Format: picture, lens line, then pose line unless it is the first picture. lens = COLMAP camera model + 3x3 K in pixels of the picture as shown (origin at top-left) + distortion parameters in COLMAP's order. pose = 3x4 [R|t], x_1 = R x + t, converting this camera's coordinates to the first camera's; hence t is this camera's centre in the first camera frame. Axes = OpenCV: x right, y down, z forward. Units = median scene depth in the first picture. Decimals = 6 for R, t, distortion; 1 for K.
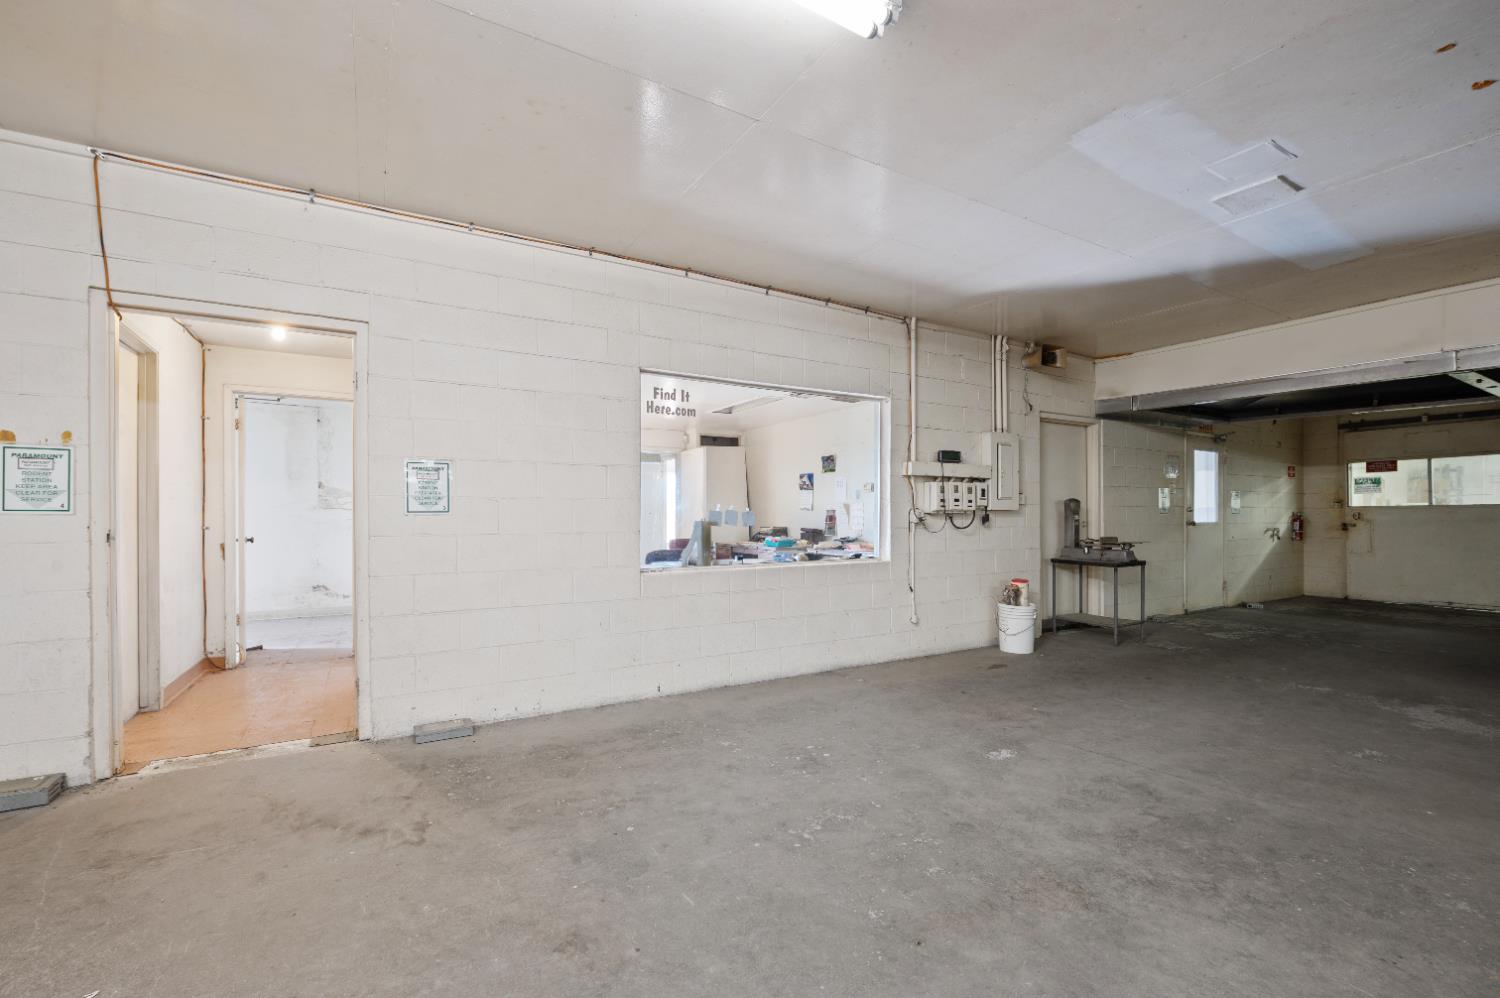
lens RADIAL K [[652.4, 0, 750.9], [0, 652.4, 506.2], [0, 0, 1]] dist [-0.002330, -0.000212]
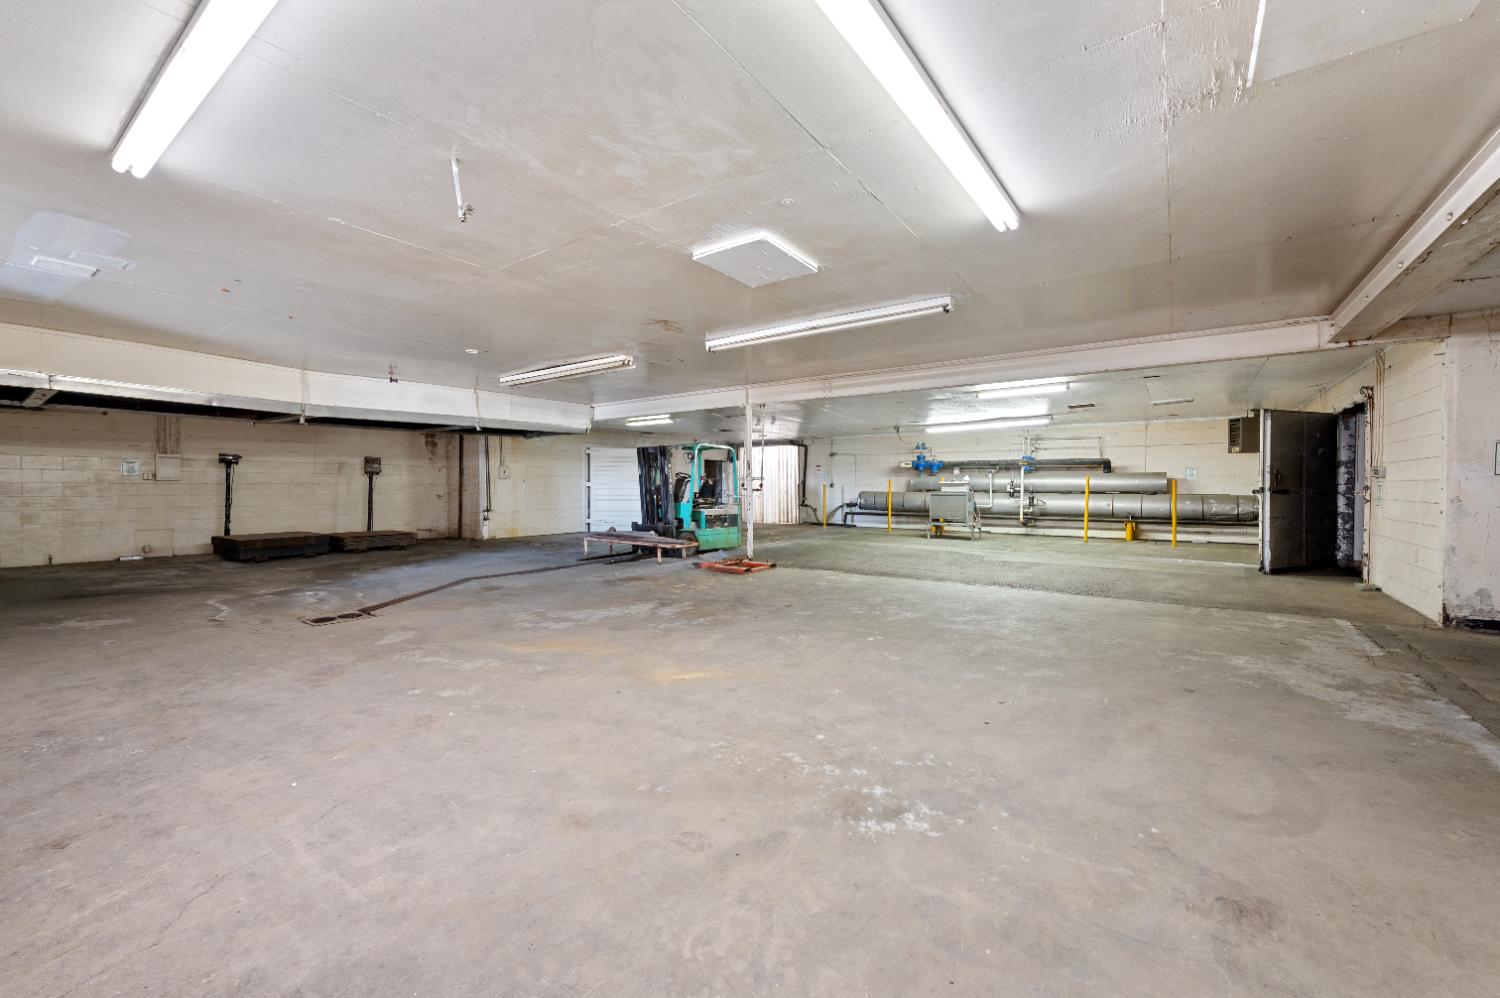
lens RADIAL K [[614.7, 0, 749.0], [0, 614.7, 491.2], [0, 0, 1]] dist [-0.001040, -0.000260]
pose [[-0.385142, -0.011018, 0.922792, -0.806357], [-0.007026, 0.999935, 0.009007, -0.005651], [-0.922831, -0.003014, -0.385194, 0.108322]]
